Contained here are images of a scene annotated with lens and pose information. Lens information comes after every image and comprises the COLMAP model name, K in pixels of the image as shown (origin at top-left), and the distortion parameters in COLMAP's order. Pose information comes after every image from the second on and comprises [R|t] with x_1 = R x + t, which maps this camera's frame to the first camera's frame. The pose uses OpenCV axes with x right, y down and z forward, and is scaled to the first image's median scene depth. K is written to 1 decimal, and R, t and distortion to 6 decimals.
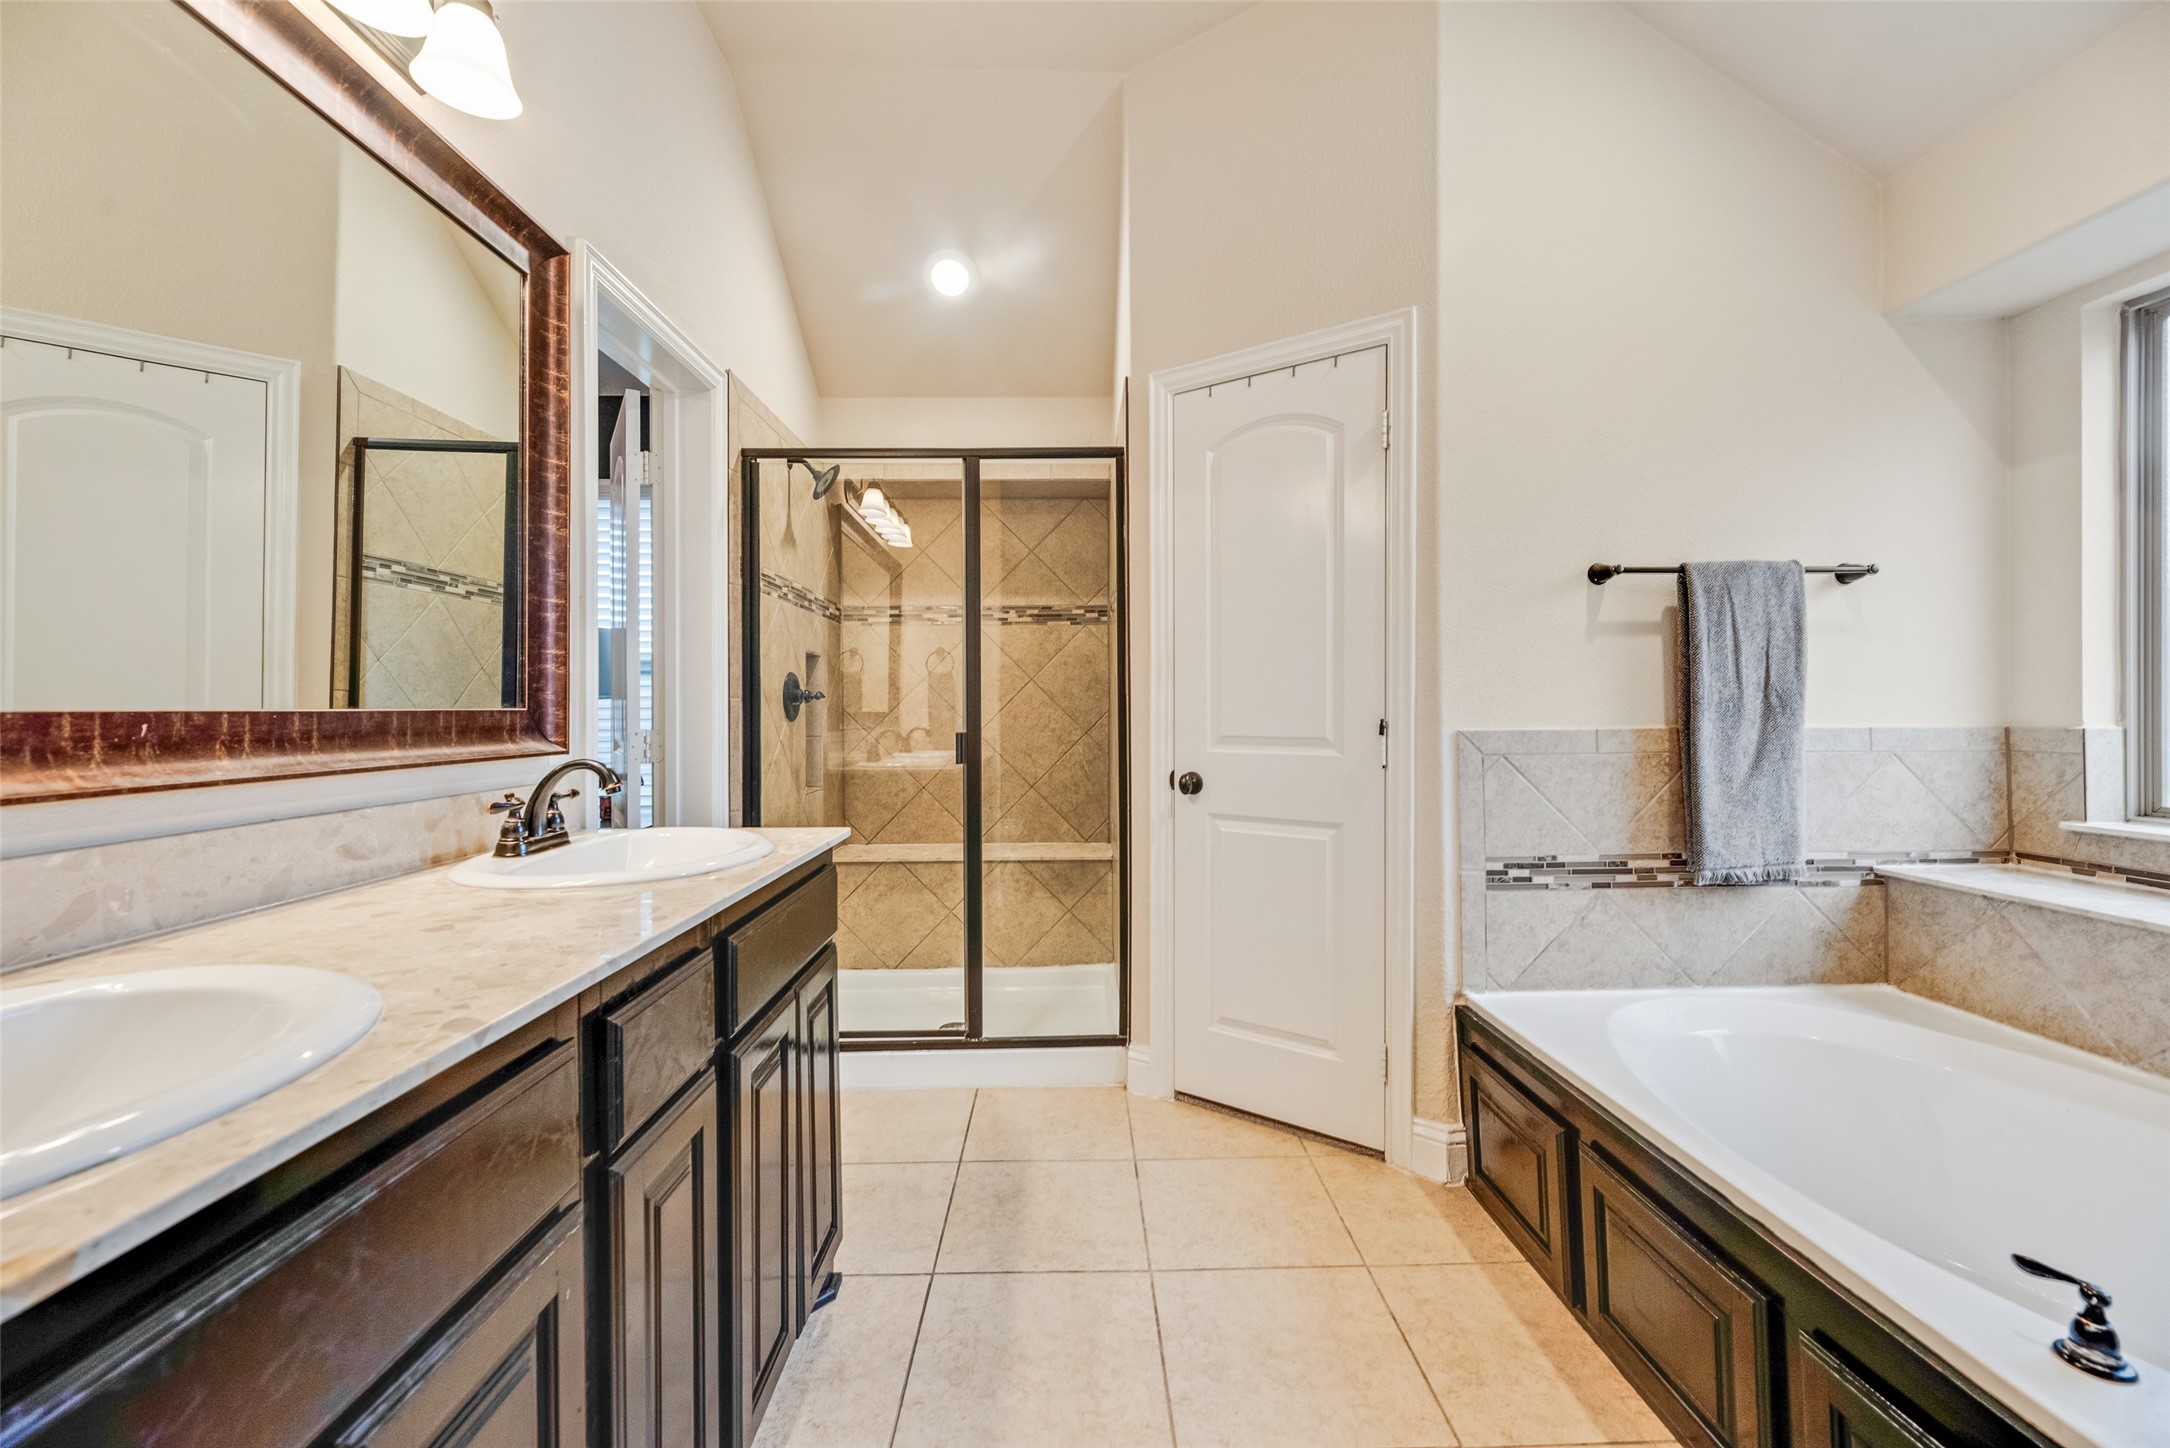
lens RADIAL K [[882.8, 0, 1077.6], [0, 882.8, 709.4], [0, 0, 1]] dist [-0.000651, 0.000255]
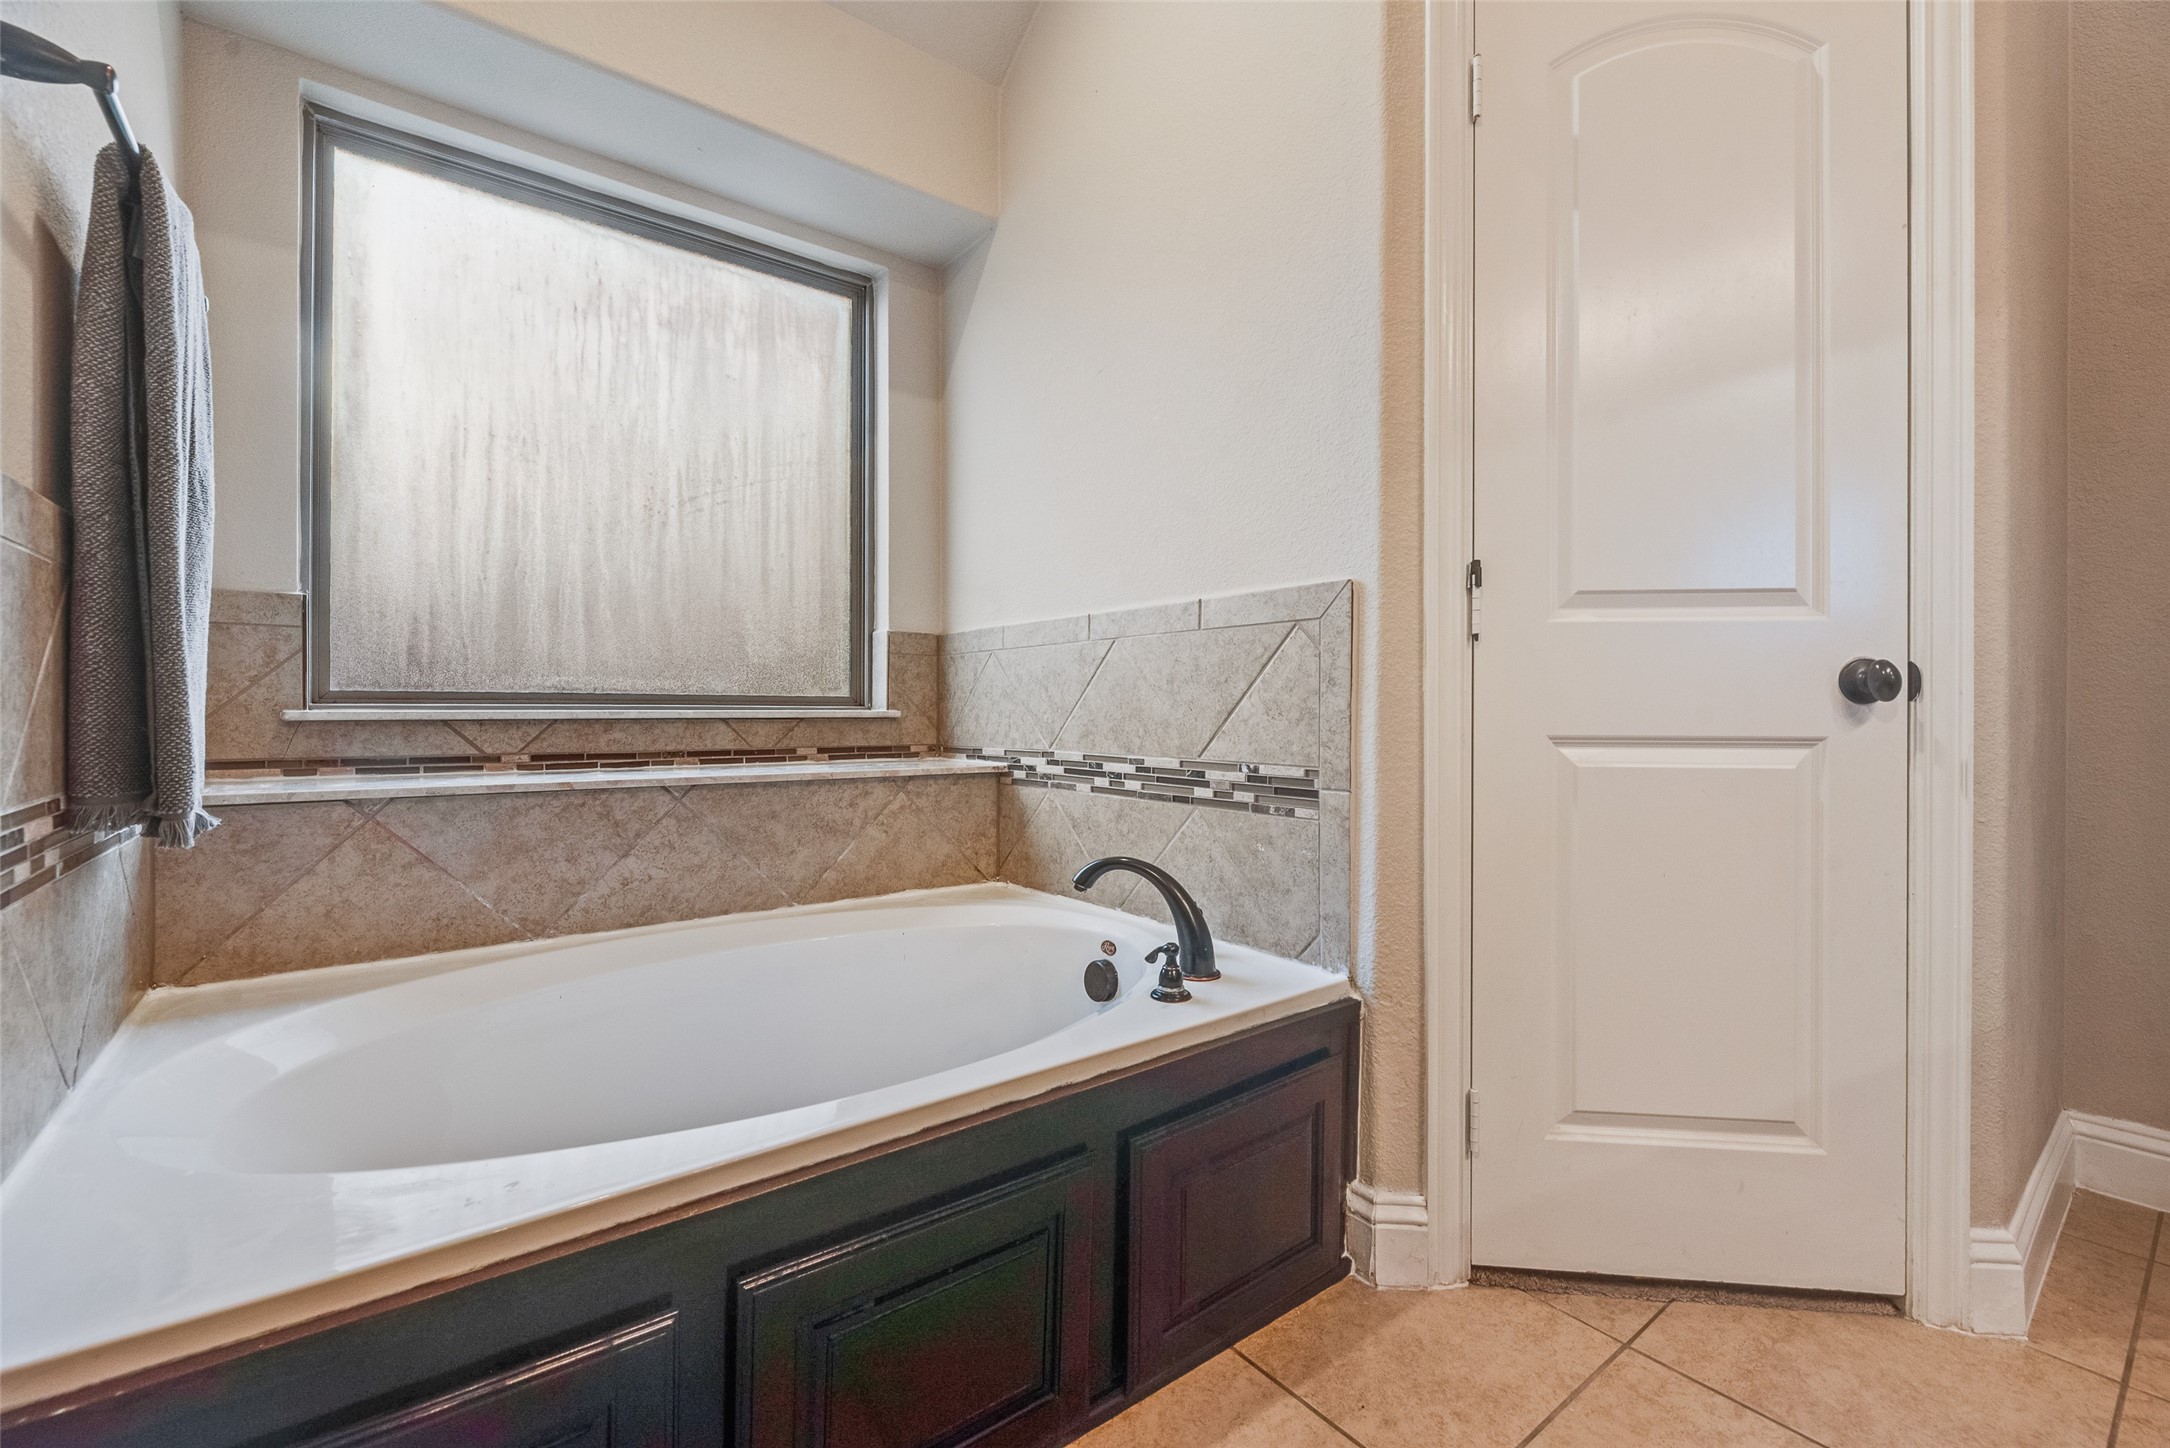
lens RADIAL K [[917.8, 0, 1097.7], [0, 917.8, 714.0], [0, 0, 1]] dist [-0.001996, -0.000347]
pose [[-0.613753, 0.002767, 0.789493, 0.022556], [-0.001071, 0.999990, -0.004337, 0.146717], [-0.789498, -0.003508, -0.613744, 1.030028]]
